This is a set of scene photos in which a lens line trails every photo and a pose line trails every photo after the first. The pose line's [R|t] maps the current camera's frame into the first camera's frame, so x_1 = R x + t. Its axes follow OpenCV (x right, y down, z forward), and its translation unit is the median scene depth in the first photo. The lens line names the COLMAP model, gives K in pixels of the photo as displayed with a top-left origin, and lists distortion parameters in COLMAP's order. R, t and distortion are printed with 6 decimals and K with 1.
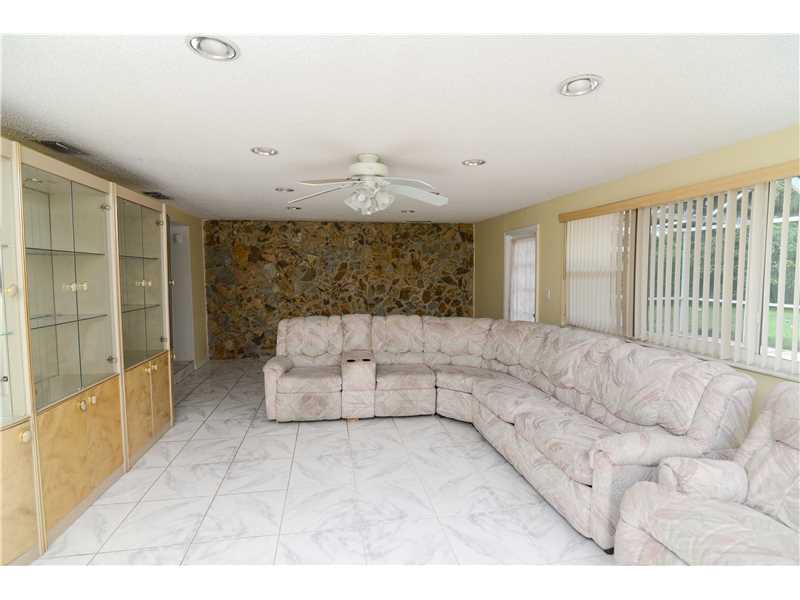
lens RADIAL K [[378.9, 0, 400.0], [0, 378.9, 300.0], [0, 0, 1]] dist [-0.018434, 0.000186]
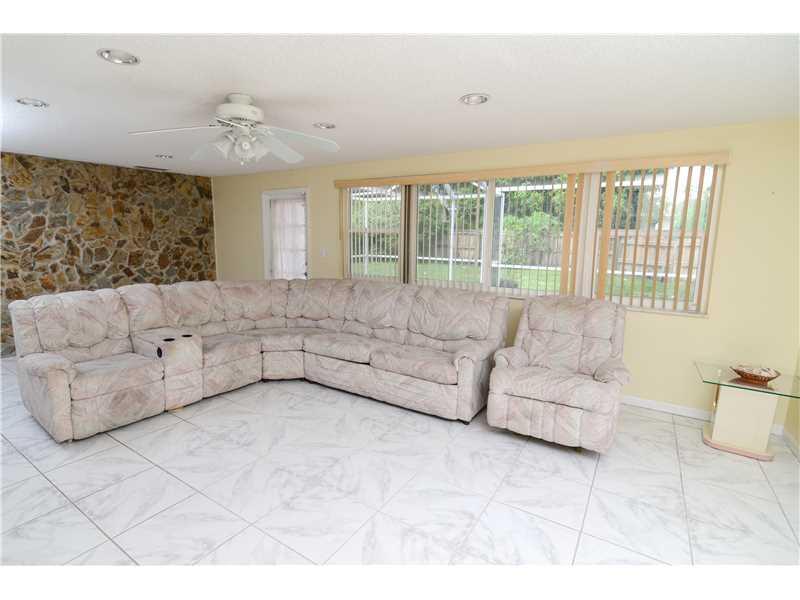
lens RADIAL K [[402.8, 0, 376.0], [0, 402.8, 296.3], [0, 0, 1]] dist [-0.019263, 0.000120]
pose [[0.710865, -0.097527, 0.696534, -0.266466], [0.040165, 0.994352, 0.098236, 0.000129], [-0.702181, -0.041856, 0.710767, 0.049752]]
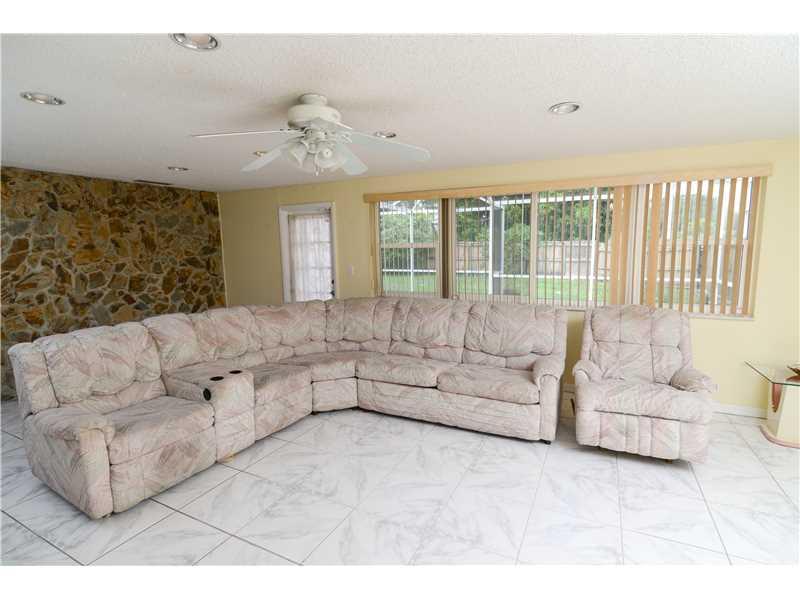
lens RADIAL K [[391.7, 0, 413.0], [0, 391.7, 299.9], [0, 0, 1]] dist [-0.018369, 0.000520]
pose [[0.600178, -0.112925, 0.791855, -0.307672], [0.072663, 0.993588, 0.086620, -0.013773], [-0.796559, 0.005551, 0.604535, 0.178328]]
